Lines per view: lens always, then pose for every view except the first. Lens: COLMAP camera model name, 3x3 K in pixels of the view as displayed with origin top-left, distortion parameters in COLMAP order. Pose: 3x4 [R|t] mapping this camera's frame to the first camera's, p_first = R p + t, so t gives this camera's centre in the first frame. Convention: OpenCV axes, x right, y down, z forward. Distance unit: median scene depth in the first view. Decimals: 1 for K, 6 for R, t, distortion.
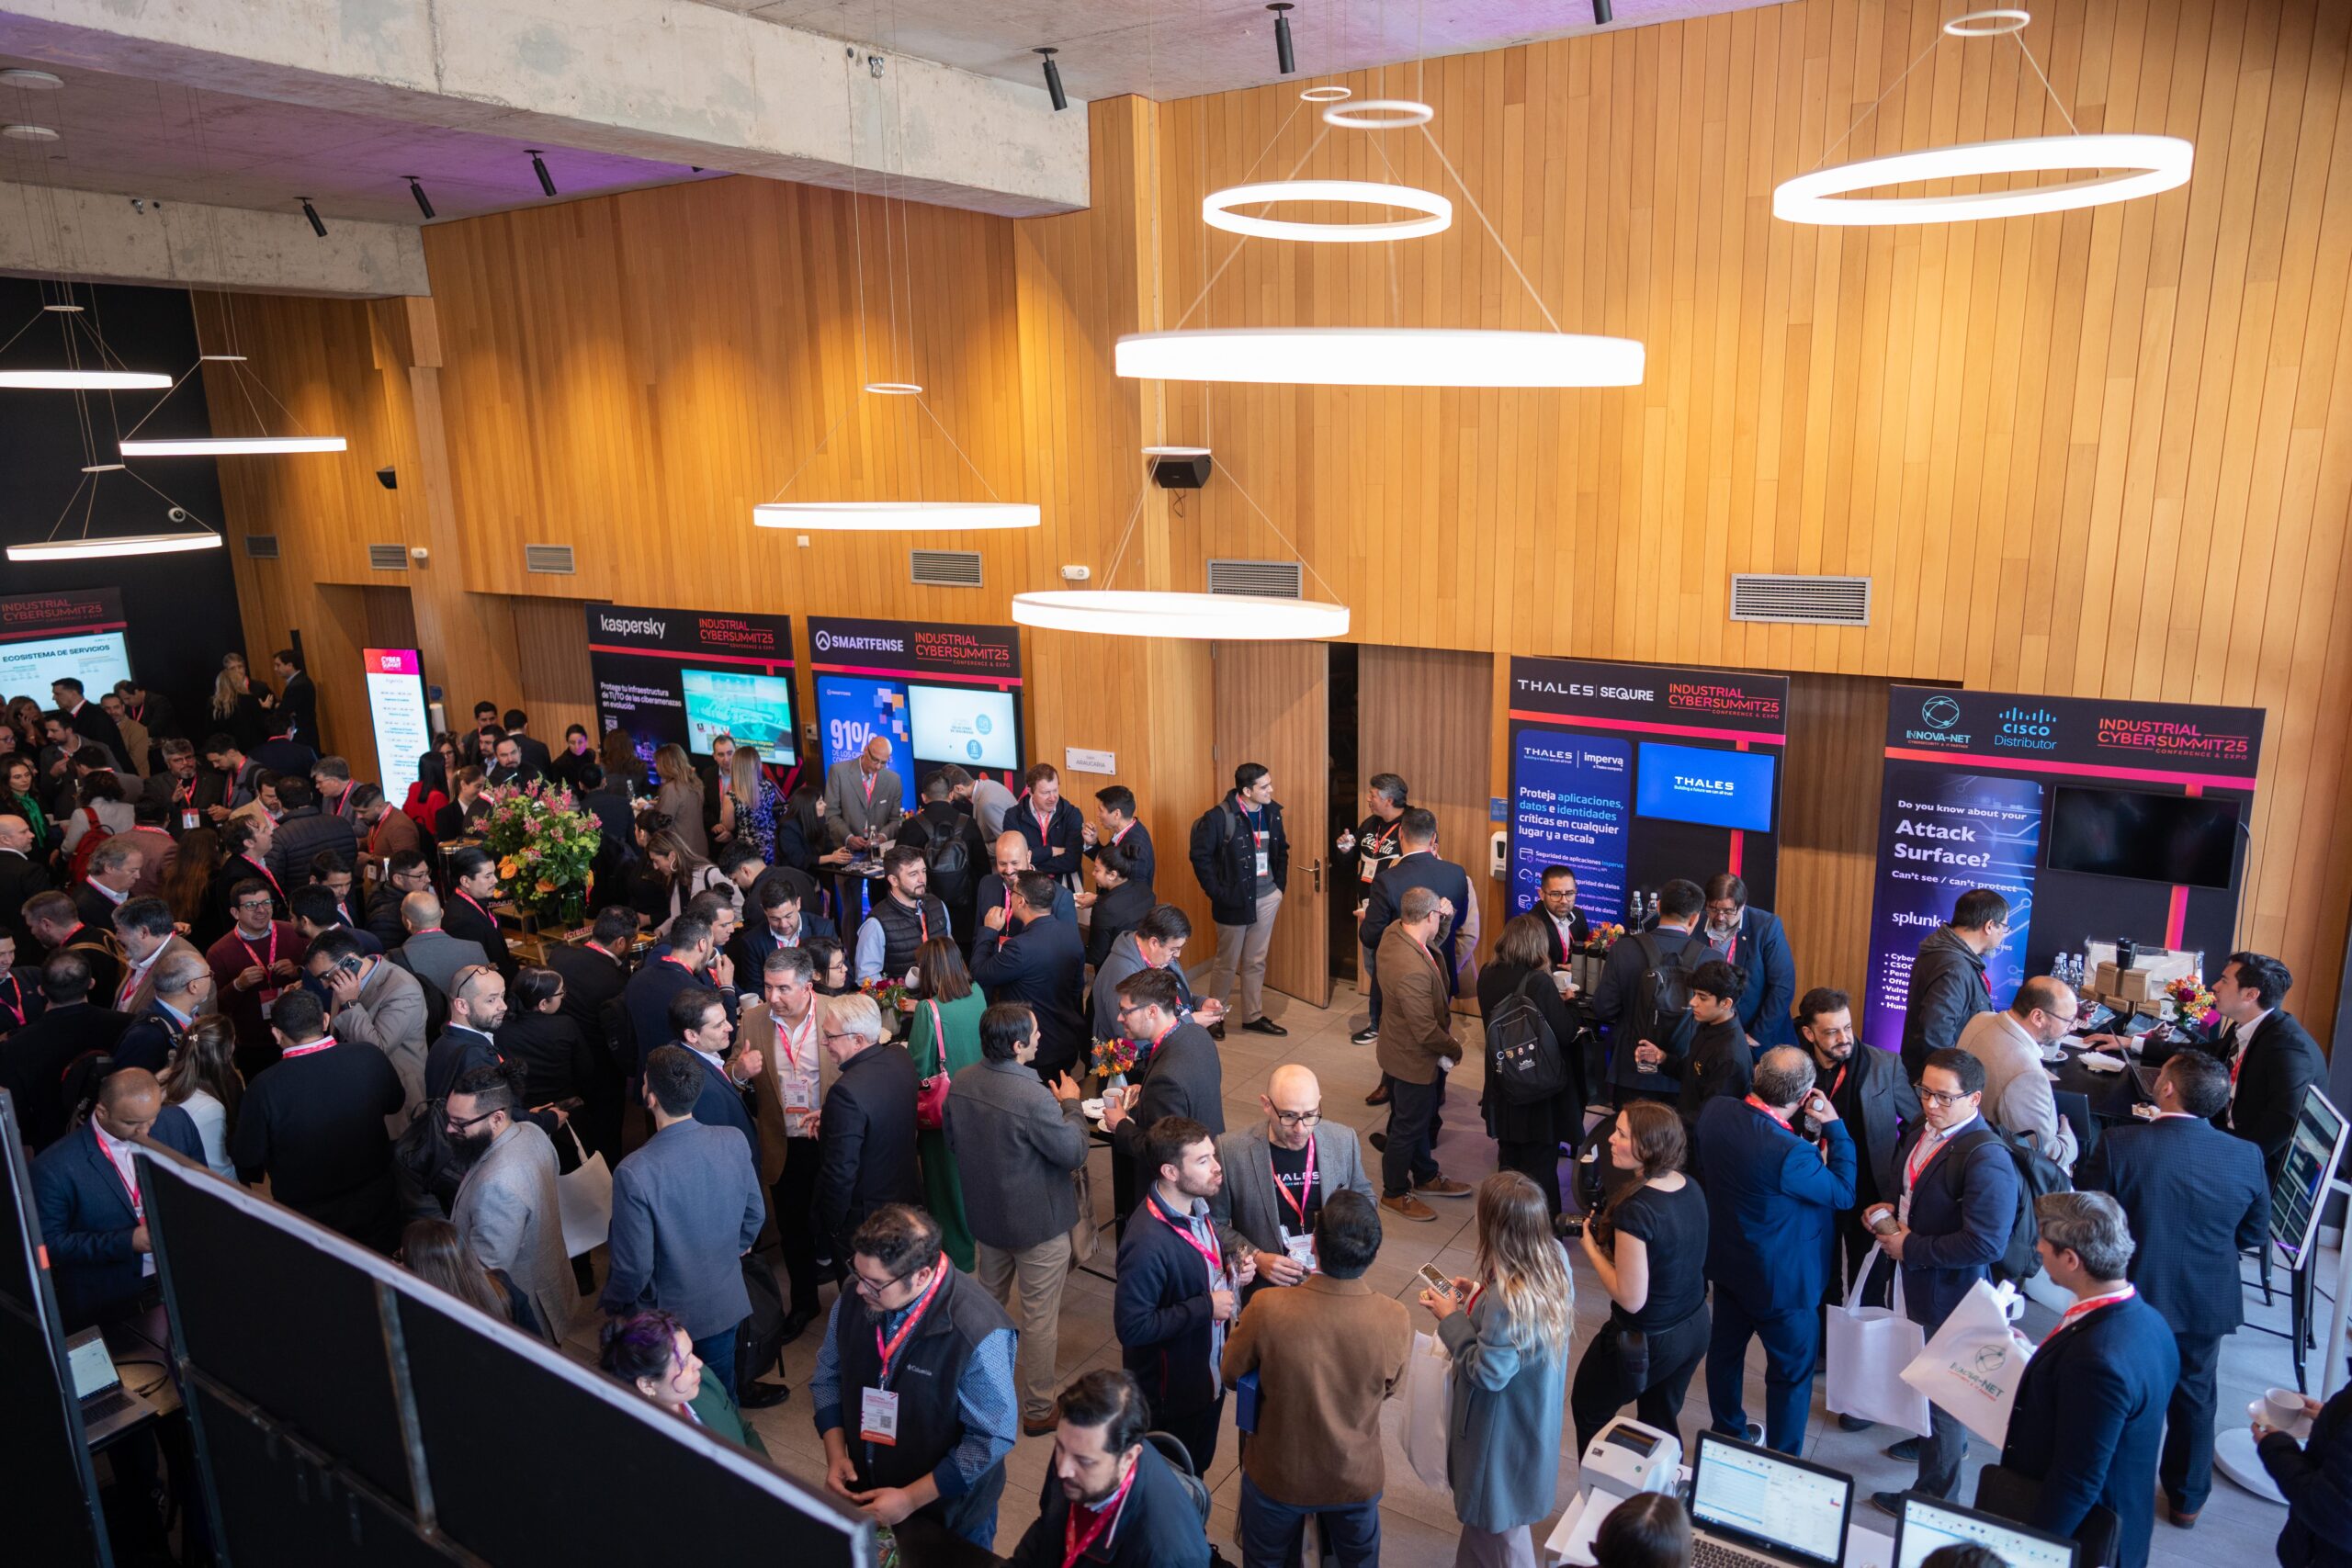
lens RADIAL K [[1554.6, 0, 1175.2], [0, 1554.6, 785.3], [0, 0, 1]] dist [-0.001550, -0.000068]
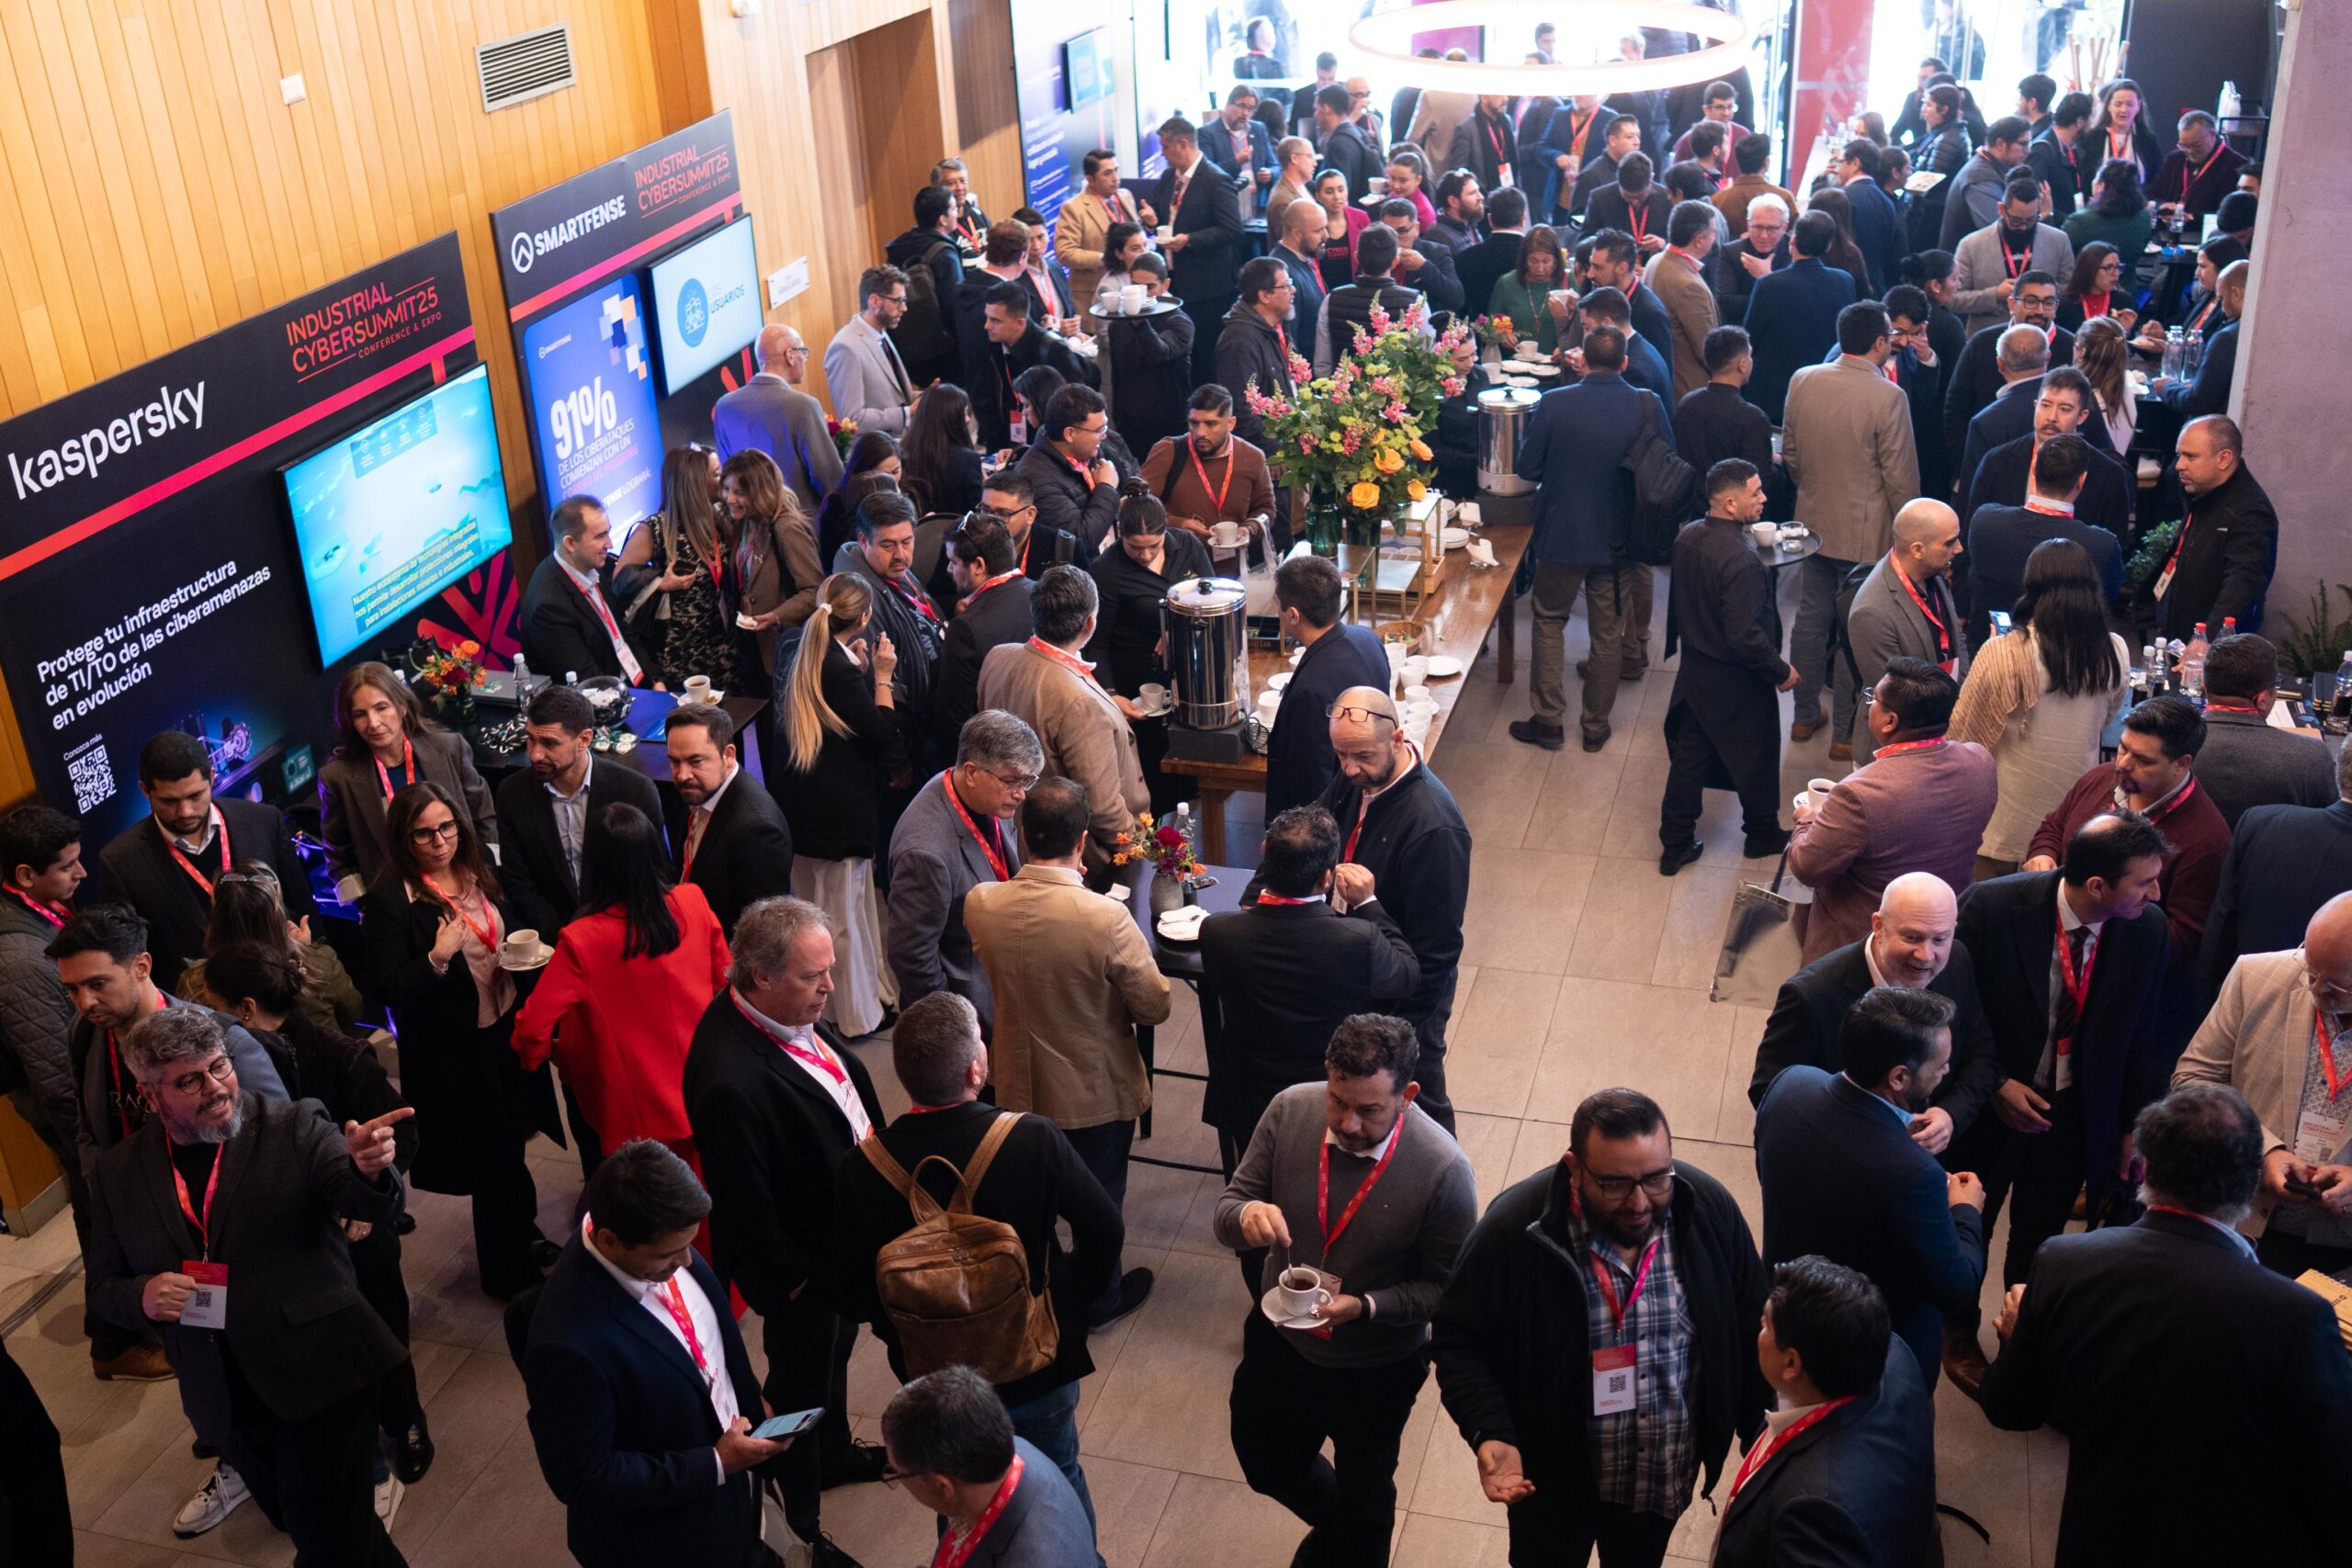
lens RADIAL K [[2358.6, 0, 1176.1], [0, 2358.6, 785.4], [0, 0, 1]] dist [0.006052, 0.000000]
pose [[-0.300699, -0.376566, 0.876229, -0.981463], [0.273204, 0.846236, 0.457433, -0.229019], [-0.913750, 0.376939, -0.151582, 0.950798]]
